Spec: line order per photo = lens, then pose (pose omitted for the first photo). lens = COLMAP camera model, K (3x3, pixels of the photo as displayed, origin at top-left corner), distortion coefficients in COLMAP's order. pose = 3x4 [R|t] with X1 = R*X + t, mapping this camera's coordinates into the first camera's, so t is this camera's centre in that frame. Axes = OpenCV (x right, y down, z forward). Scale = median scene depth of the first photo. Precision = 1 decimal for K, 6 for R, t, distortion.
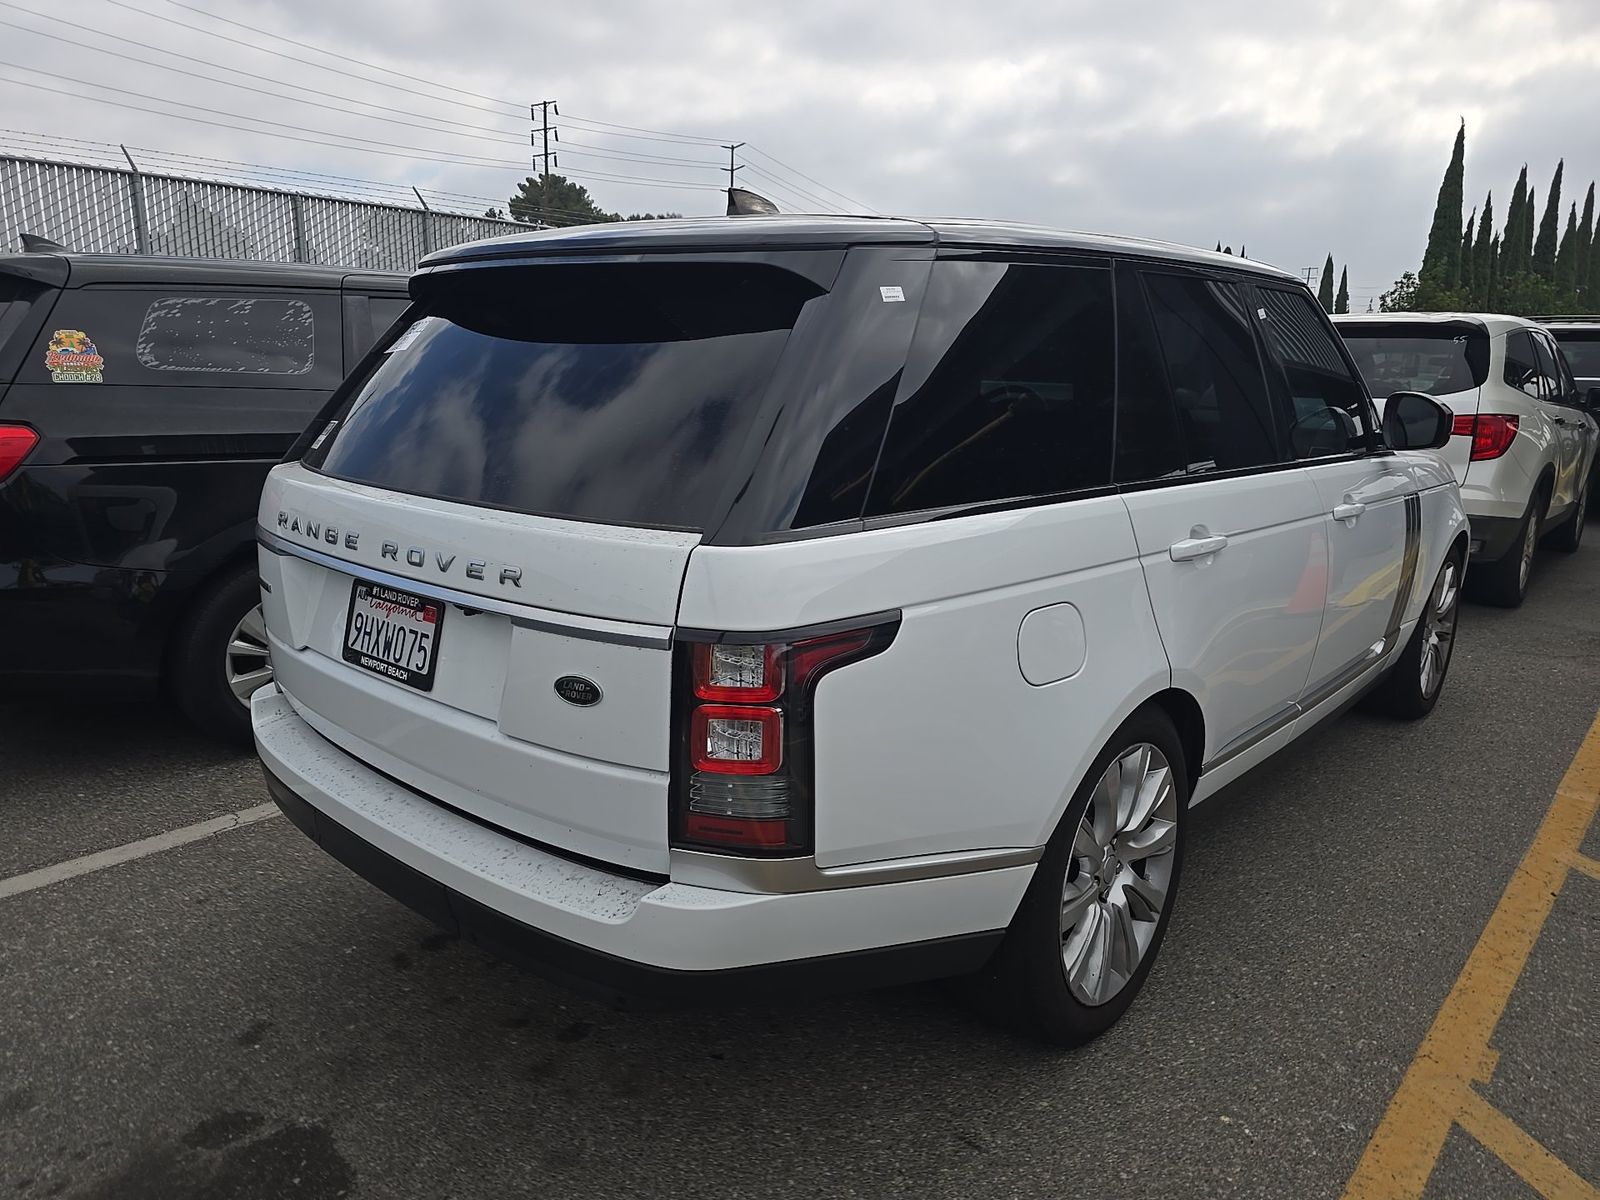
lens RADIAL K [[1058.5, 0, 800.0], [0, 1058.5, 600.0], [0, 0, 1]] dist [0.038301, -0.032470]
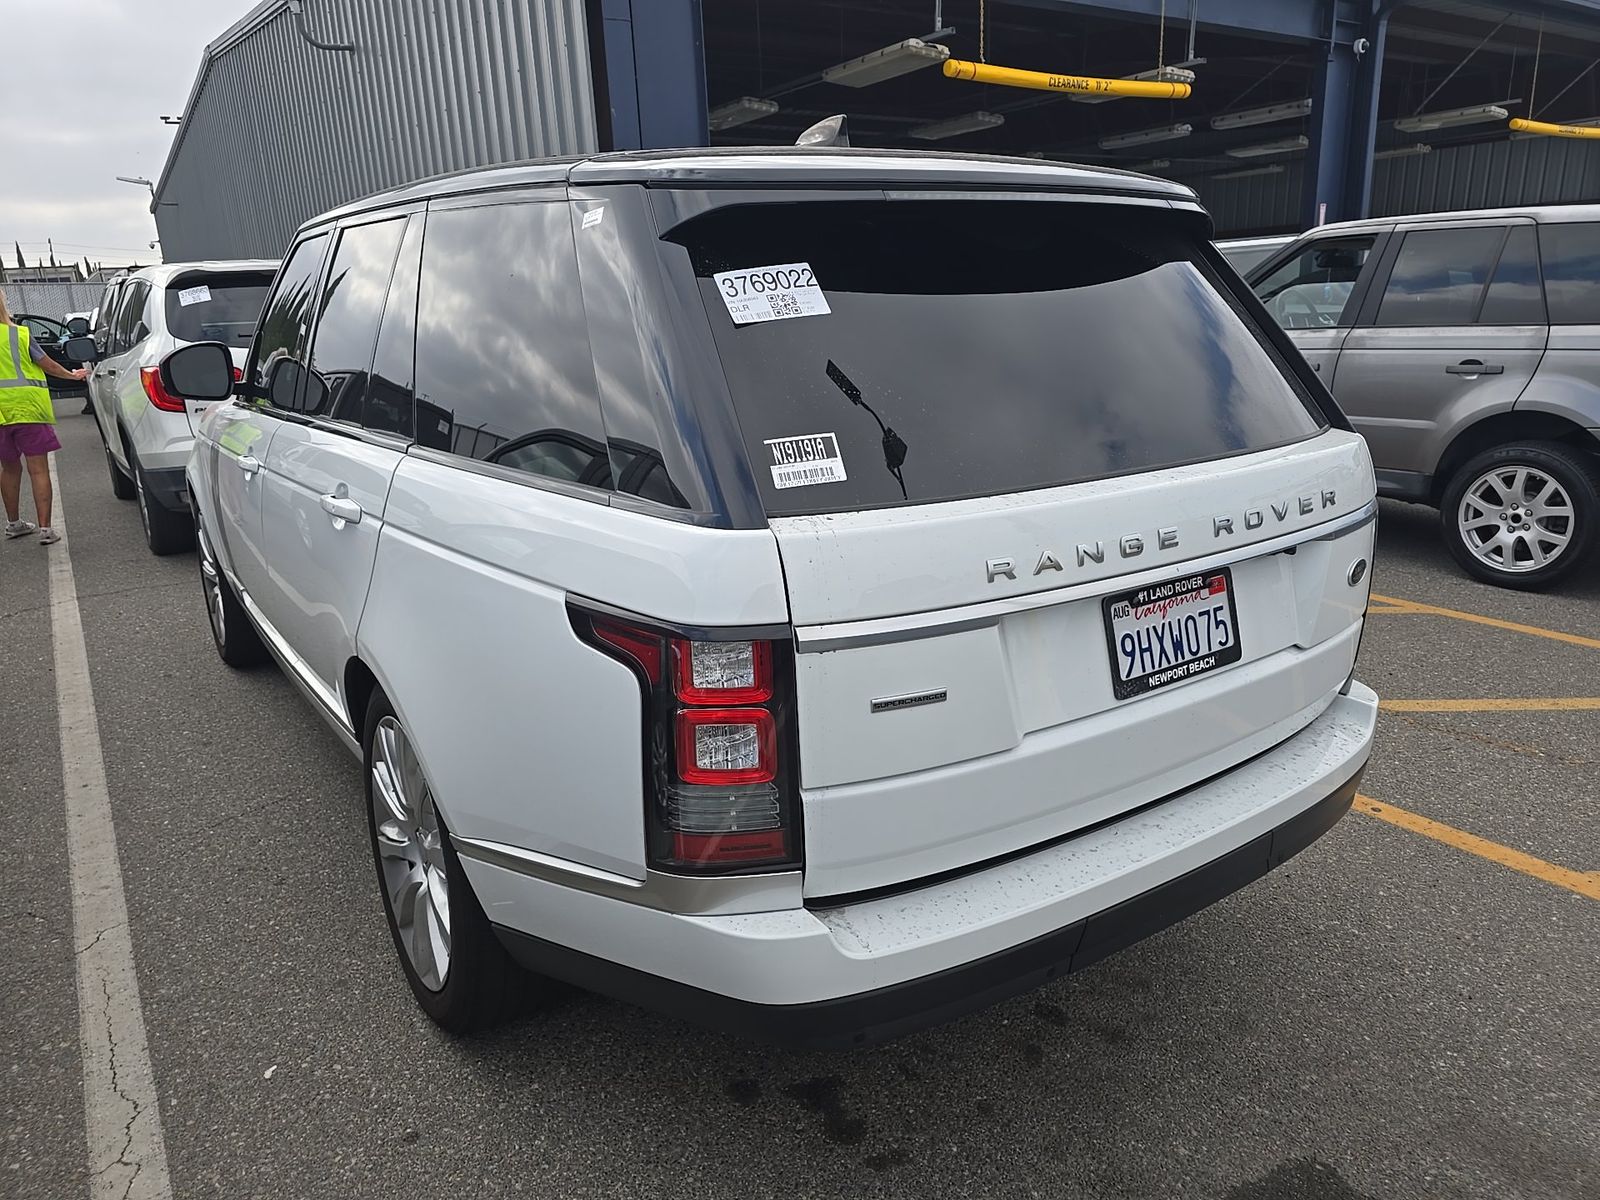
lens RADIAL K [[1056.8, 0, 792.9], [0, 1056.8, 603.9], [0, 0, 1]] dist [0.057819, -0.055453]
pose [[0.267811, -0.290107, 0.918757, -1.264605], [0.246076, 0.942560, 0.225894, -0.263717], [-0.931517, 0.165587, 0.323816, 1.010830]]
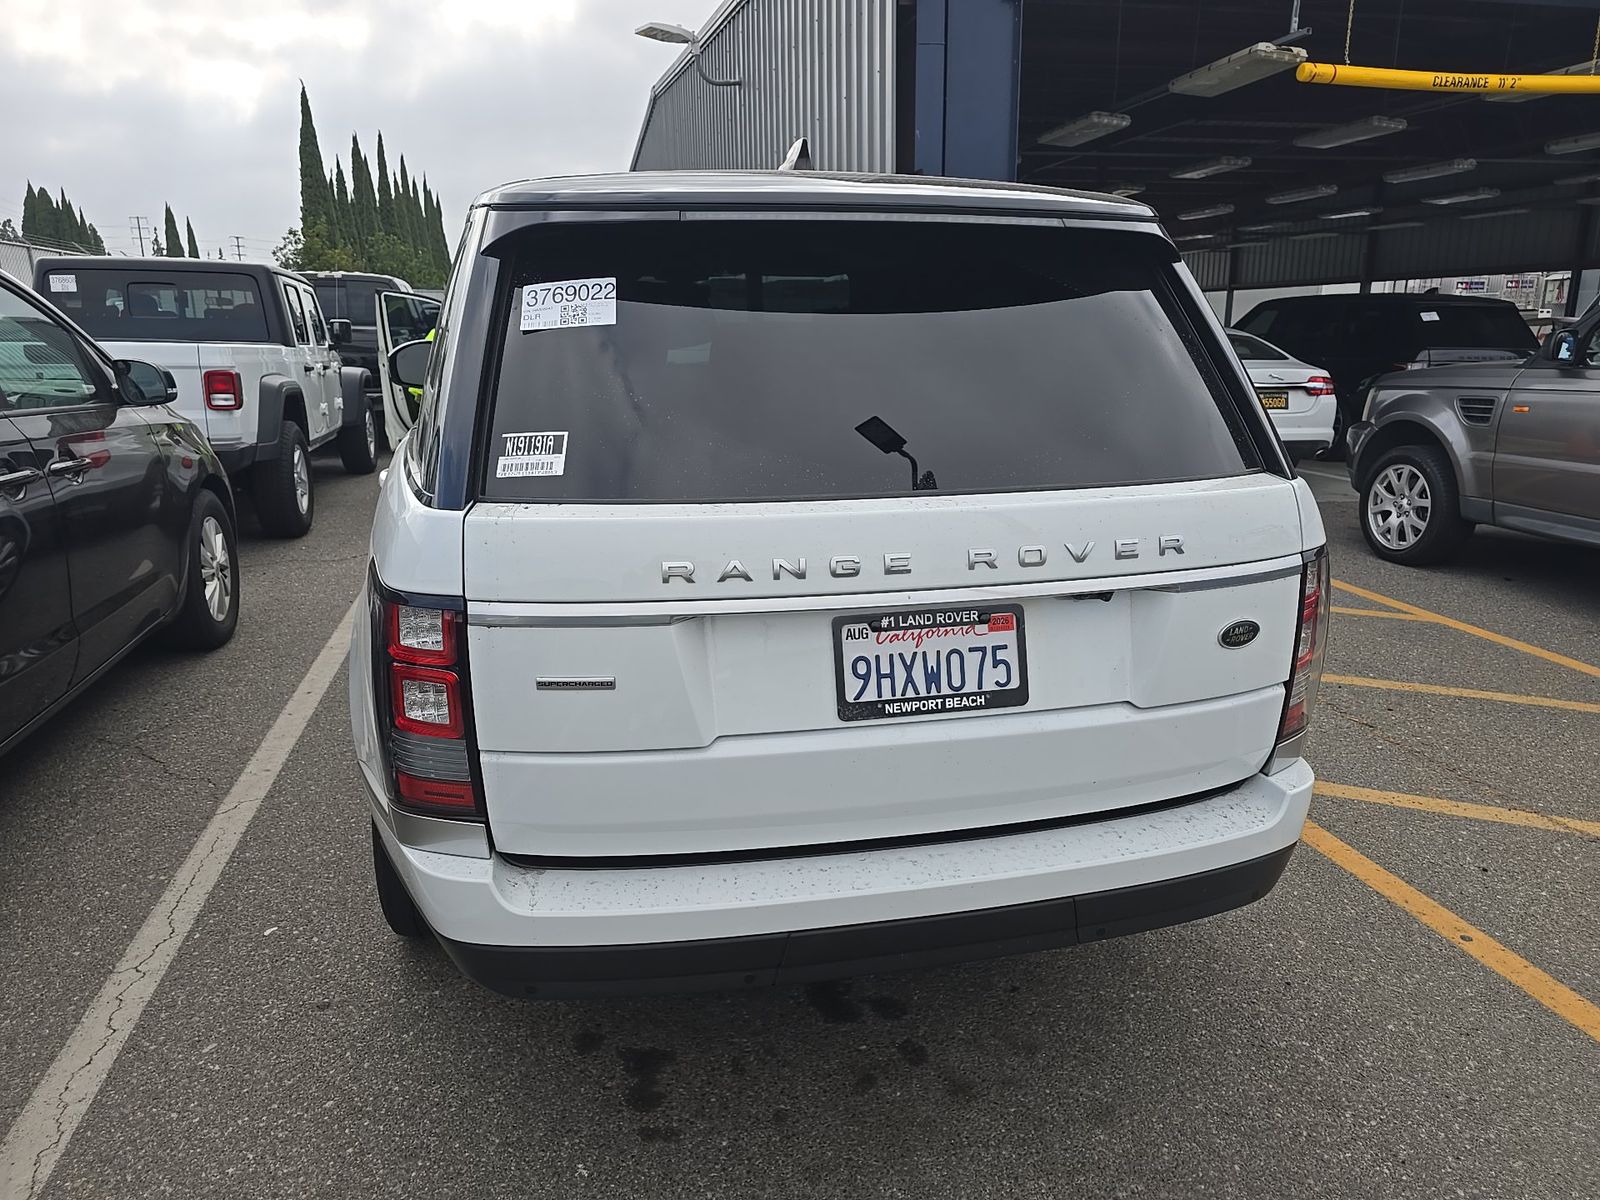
lens RADIAL K [[1058.5, 0, 800.0], [0, 1058.5, 600.0], [0, 0, 1]] dist [0.038301, -0.032470]
pose [[0.593146, -0.223352, 0.773493, -1.086346], [0.192501, 0.972226, 0.133120, -0.148633], [-0.781742, 0.069938, 0.619667, 0.563403]]
